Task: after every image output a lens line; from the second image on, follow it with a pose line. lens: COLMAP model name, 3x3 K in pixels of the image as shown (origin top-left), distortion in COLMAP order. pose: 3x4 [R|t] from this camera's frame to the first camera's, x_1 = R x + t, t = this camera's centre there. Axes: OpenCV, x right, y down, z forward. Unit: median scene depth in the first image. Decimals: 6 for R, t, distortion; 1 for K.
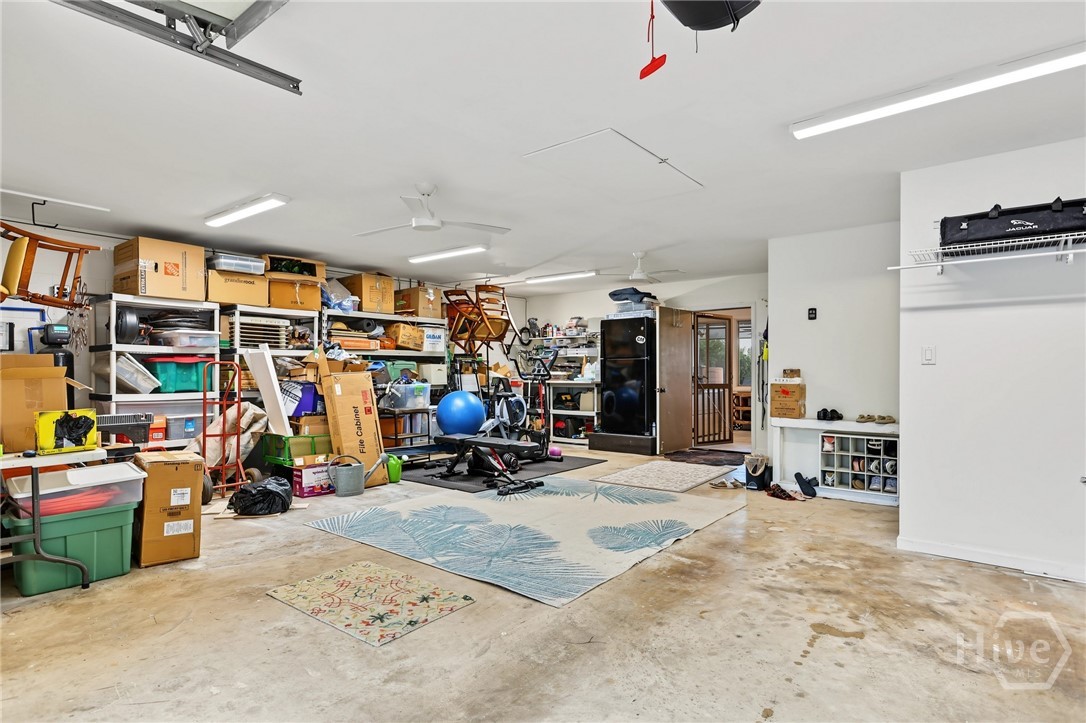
lens RADIAL K [[565.1, 0, 541.5], [0, 565.1, 366.4], [0, 0, 1]] dist [-0.005255, 0.001240]
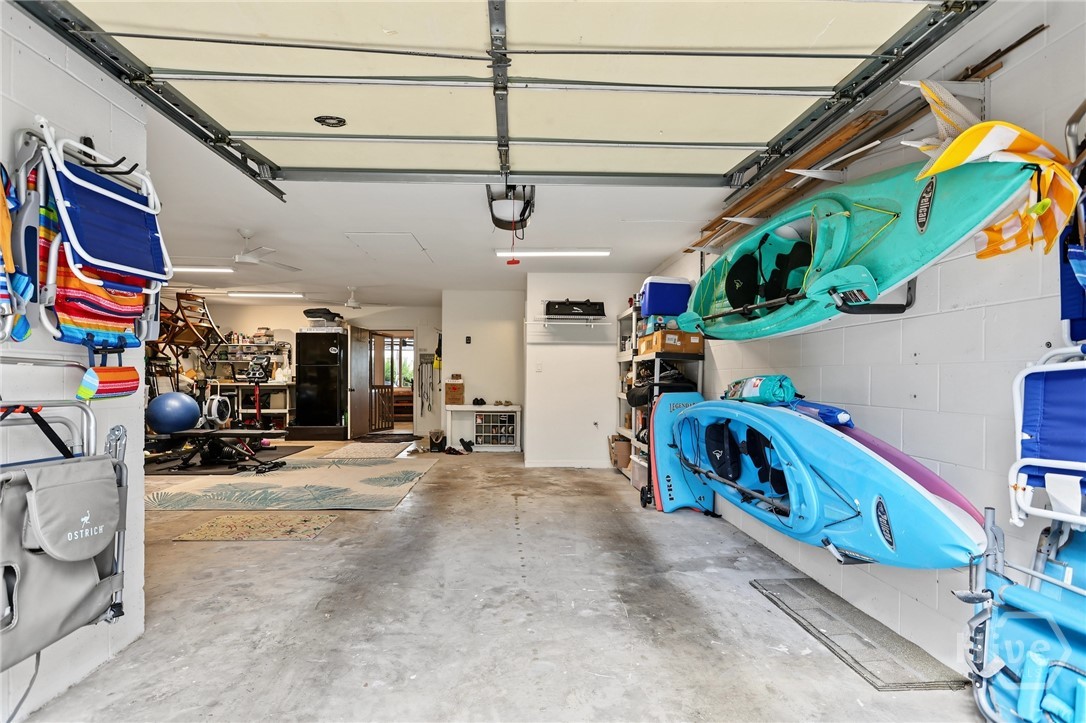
lens RADIAL K [[514.0, 0, 536.7], [0, 514.0, 362.5], [0, 0, 1]] dist [-0.001036, 0.000276]
pose [[0.754608, 0.023927, 0.655740, -0.338298], [-0.010333, 0.999644, -0.024584, 0.004889], [-0.656095, 0.011775, 0.754586, -0.242178]]
